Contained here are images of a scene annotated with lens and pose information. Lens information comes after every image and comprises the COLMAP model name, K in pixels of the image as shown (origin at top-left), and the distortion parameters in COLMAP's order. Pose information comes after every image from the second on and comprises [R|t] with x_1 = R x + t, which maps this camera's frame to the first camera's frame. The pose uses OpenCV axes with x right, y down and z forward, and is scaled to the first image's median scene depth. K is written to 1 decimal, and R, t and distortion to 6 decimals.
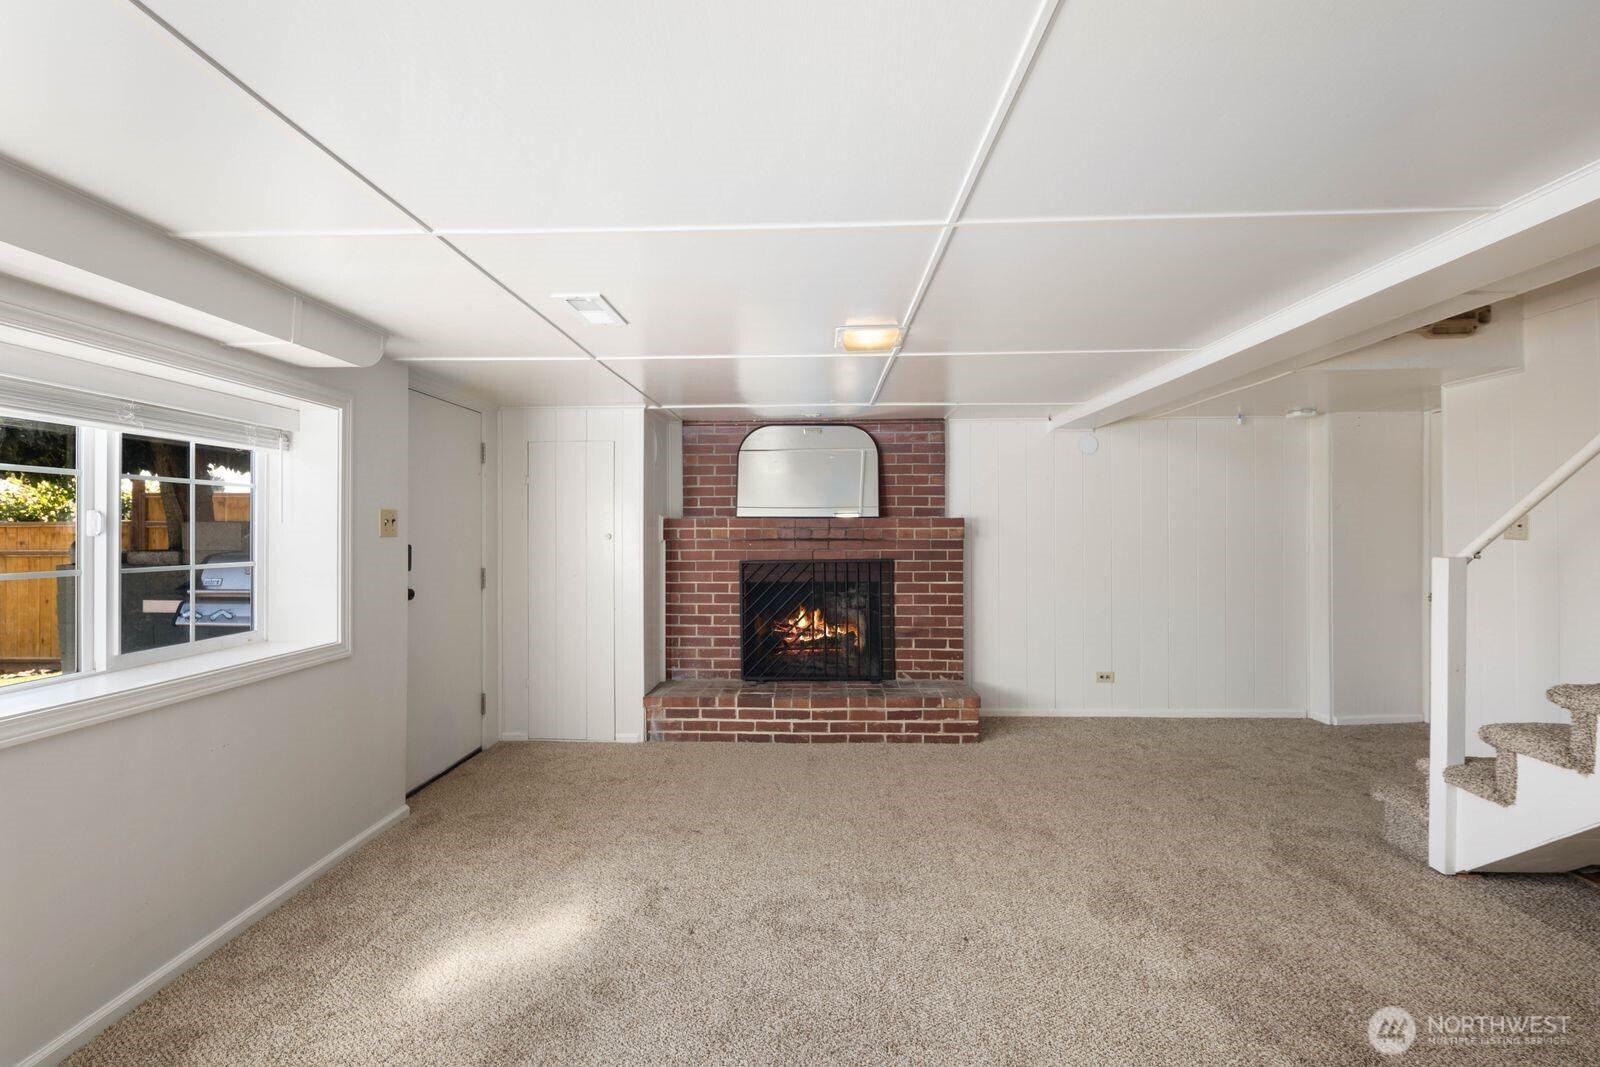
lens RADIAL K [[693.4, 0, 788.3], [0, 693.4, 527.3], [0, 0, 1]] dist [0.002774, -0.002150]
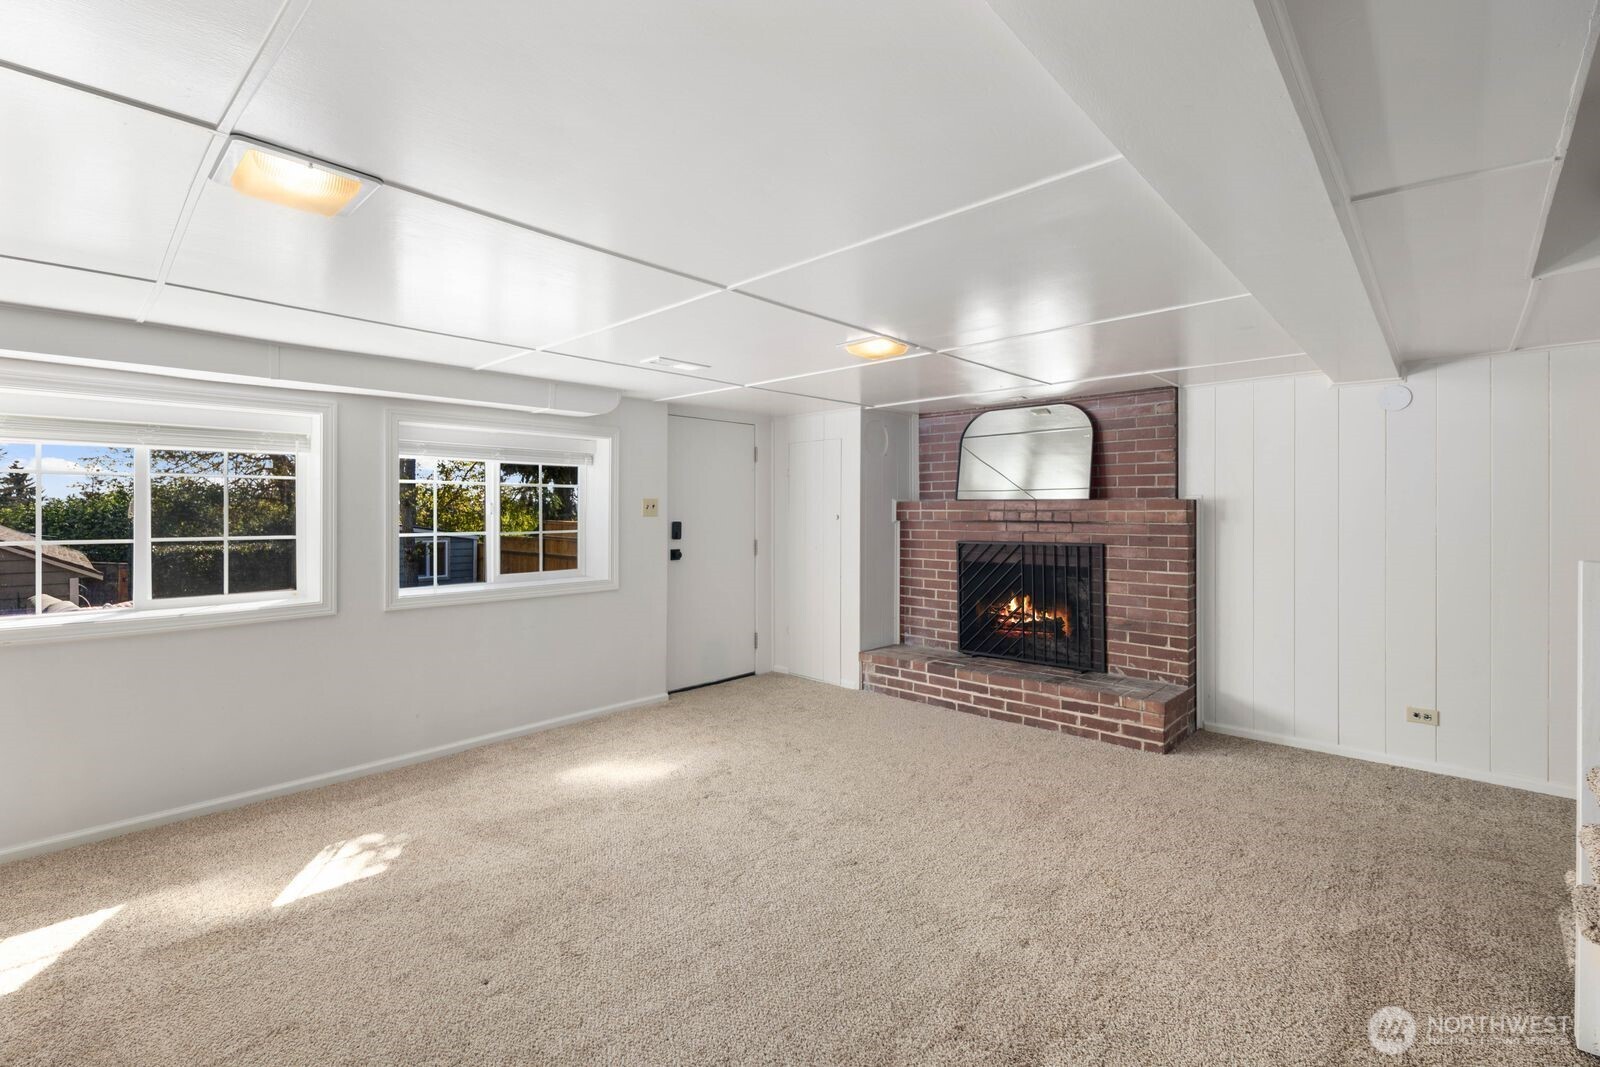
lens RADIAL K [[693.4, 0, 790.7], [0, 693.4, 510.8], [0, 0, 1]] dist [0.002774, -0.002150]
pose [[0.760504, 0.002729, -0.649328, 0.478870], [0.001215, 0.999983, 0.005627, -0.005080], [0.649332, -0.005068, 0.760488, 0.018689]]
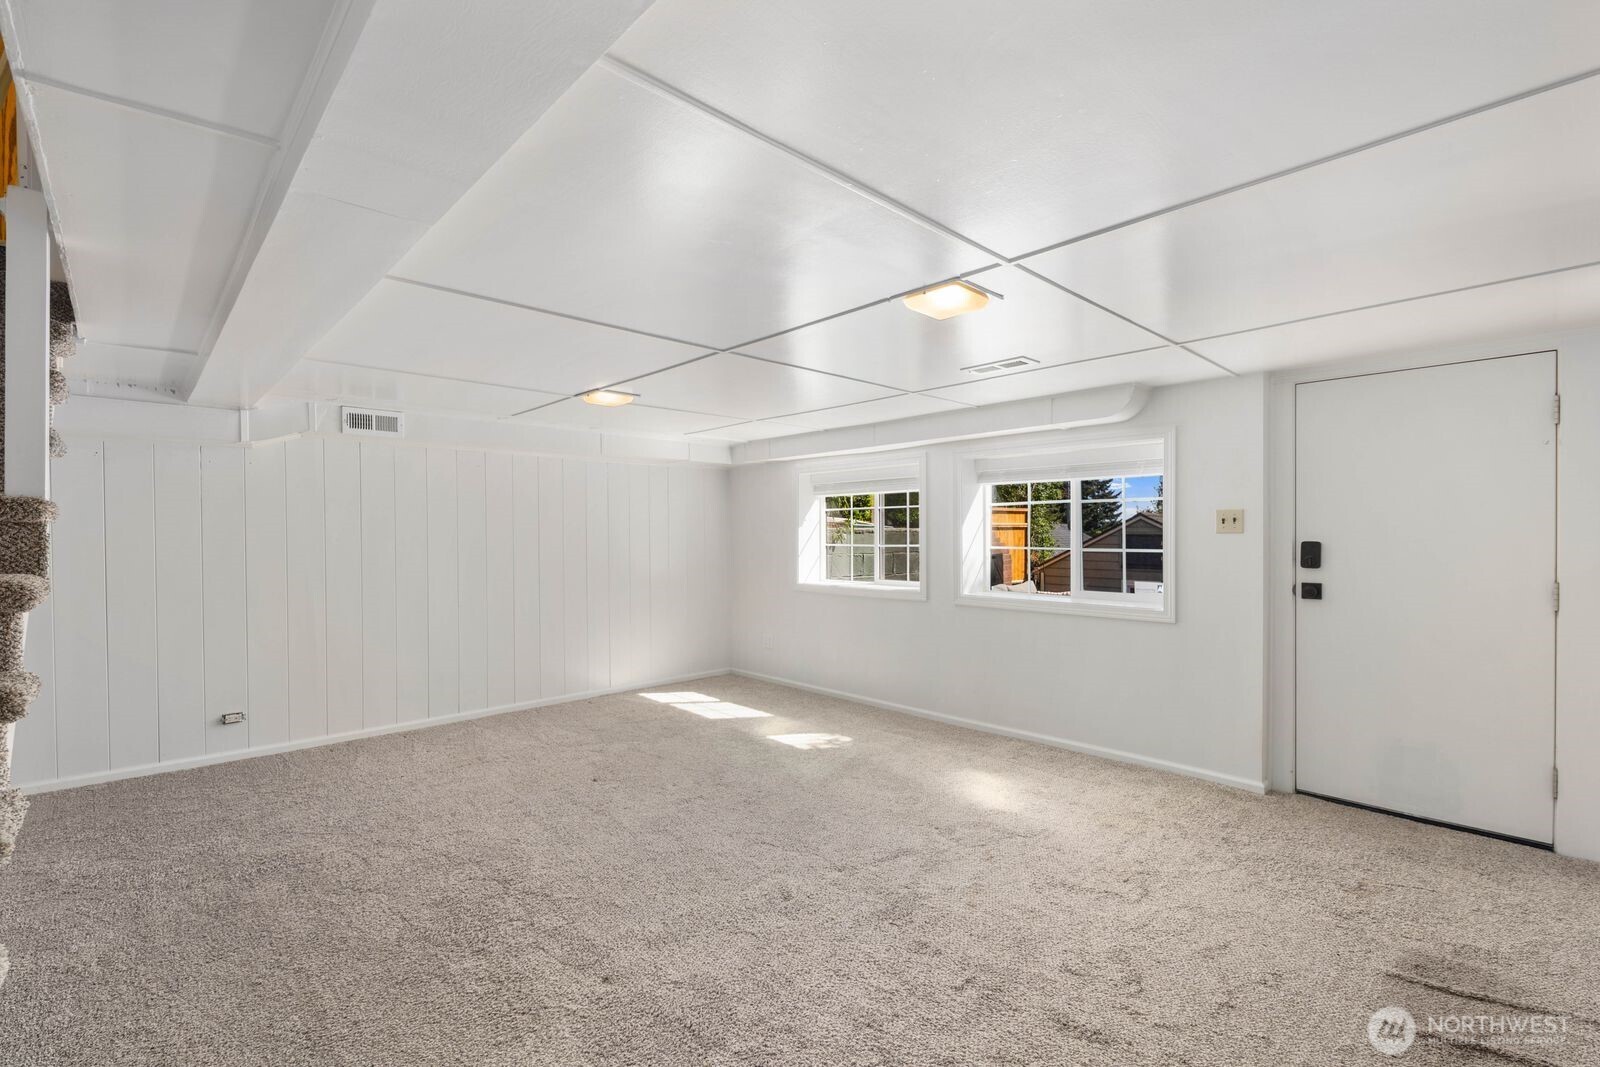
lens RADIAL K [[693.4, 0, 797.9], [0, 693.4, 541.5], [0, 0, 1]] dist [0.002774, -0.002150]
pose [[-0.683300, 0.018206, -0.729910, 0.535918], [0.011424, 0.999833, 0.014244, 0.001963], [0.730048, 0.001394, -0.683394, 0.904182]]
